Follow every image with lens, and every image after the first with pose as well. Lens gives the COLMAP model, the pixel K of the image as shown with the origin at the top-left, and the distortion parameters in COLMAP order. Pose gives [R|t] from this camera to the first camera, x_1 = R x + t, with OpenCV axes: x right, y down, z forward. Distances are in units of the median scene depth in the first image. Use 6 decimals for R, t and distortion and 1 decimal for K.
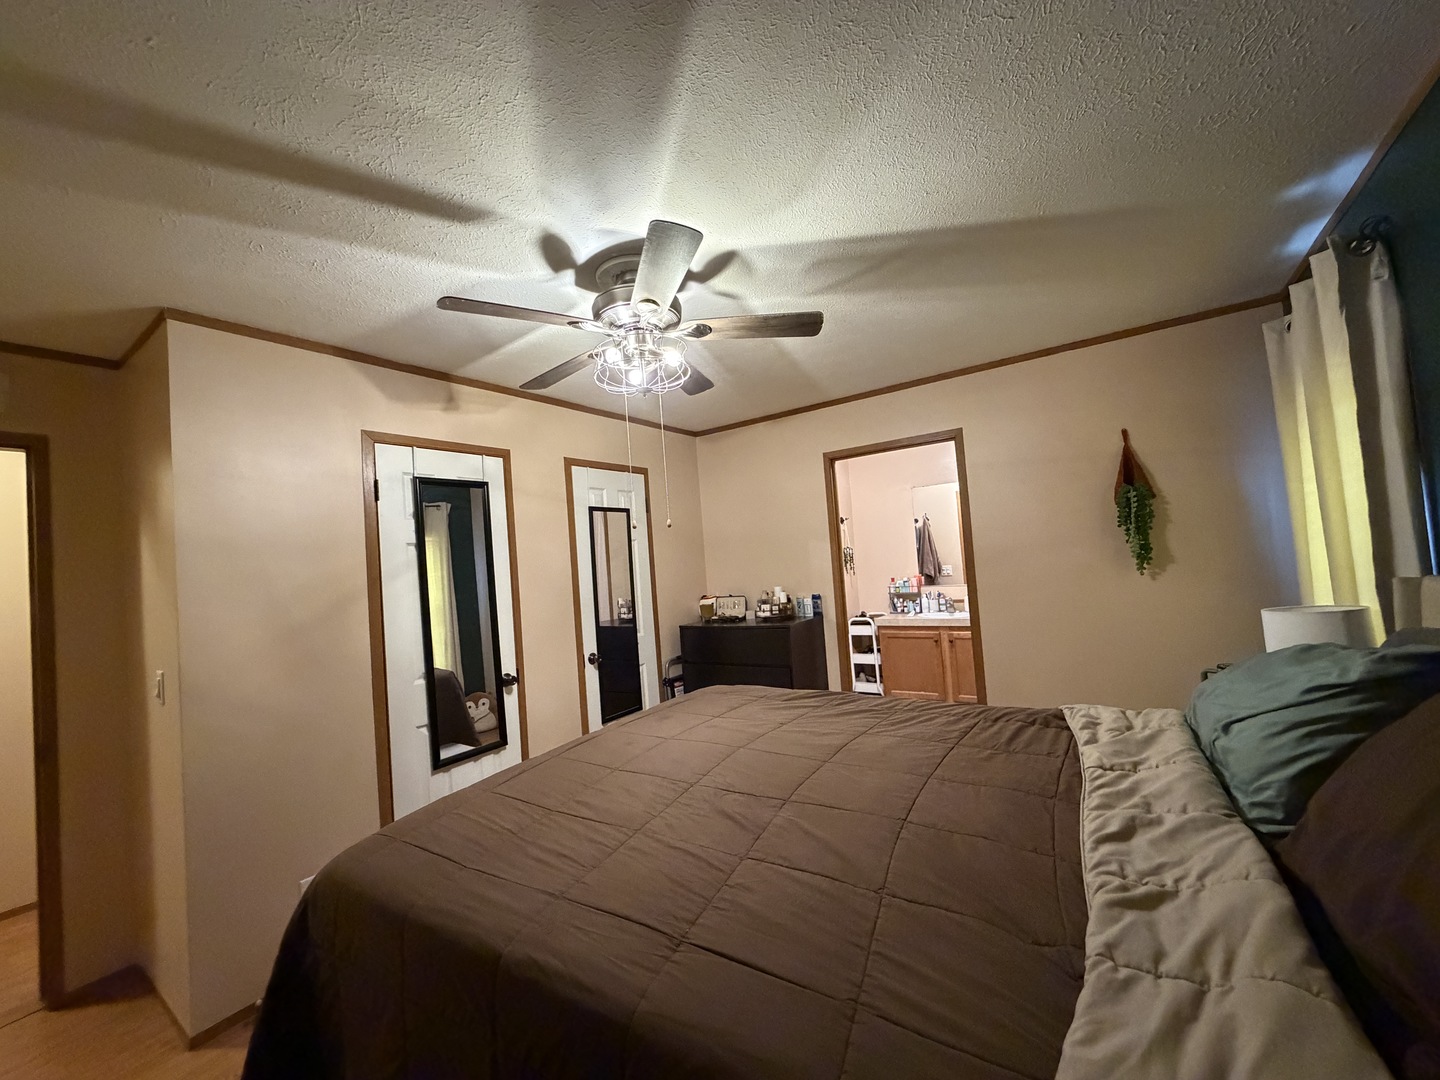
lens RADIAL K [[573.0, 0, 716.8], [0, 573.0, 539.2], [0, 0, 1]] dist [0.001522, -0.000849]
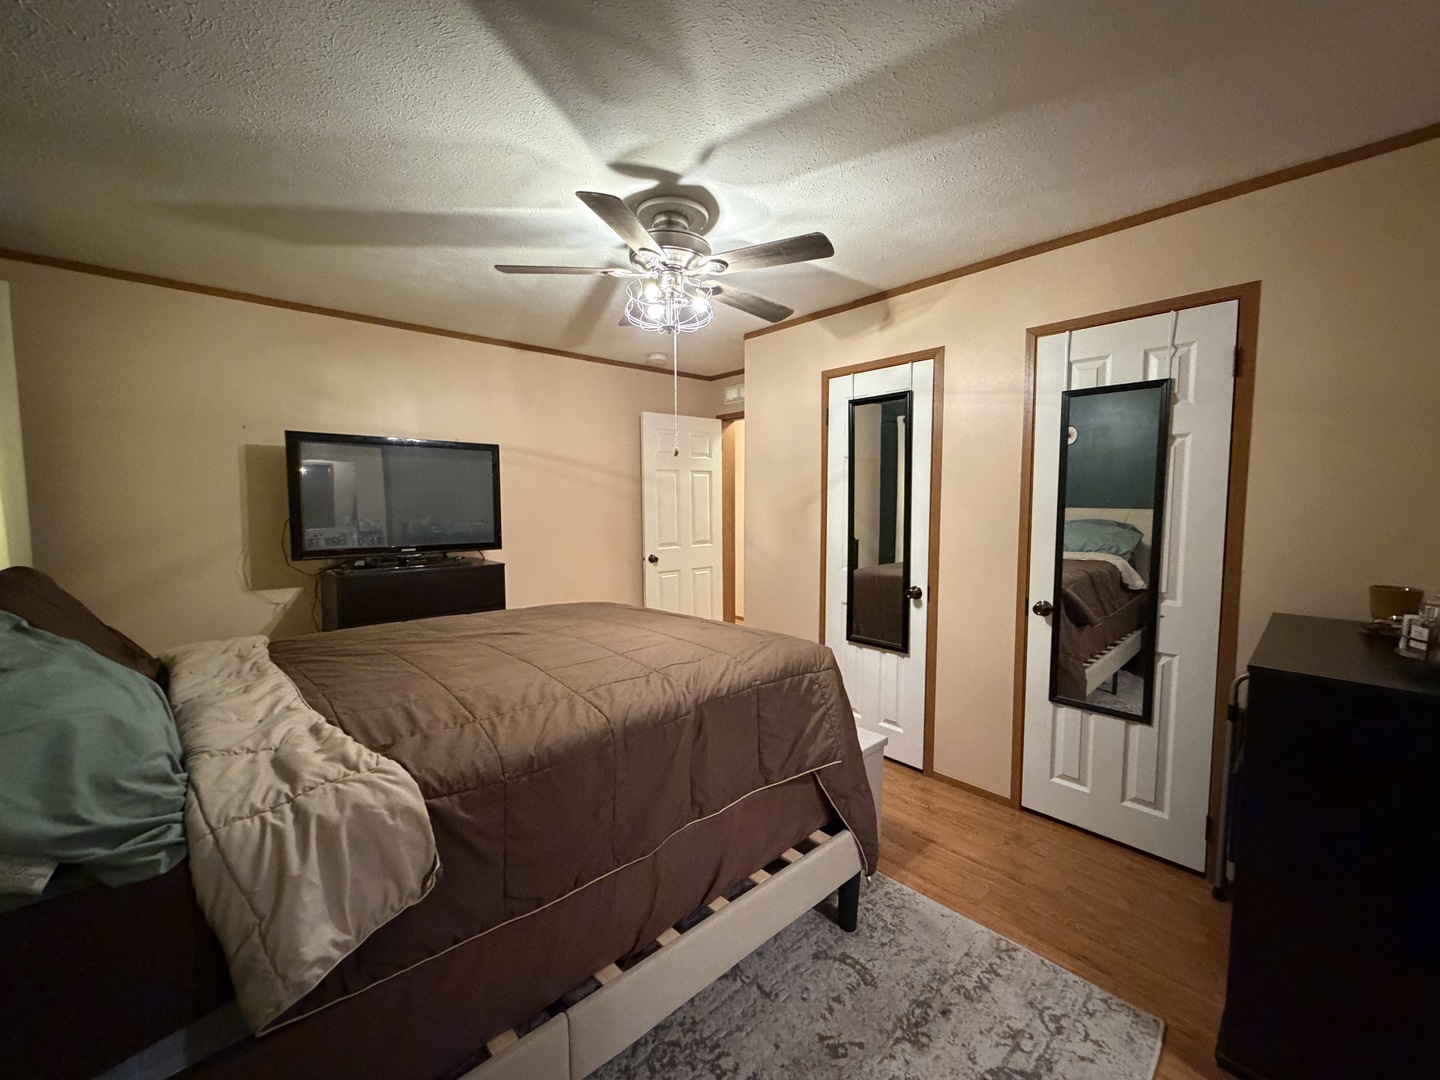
lens RADIAL K [[573.0, 0, 716.8], [0, 573.0, 539.2], [0, 0, 1]] dist [0.001522, -0.000849]
pose [[-0.222939, 0.149207, -0.963346, 0.650240], [0.062376, 0.988375, 0.138649, -0.005310], [0.972835, -0.029180, -0.229654, 0.891395]]
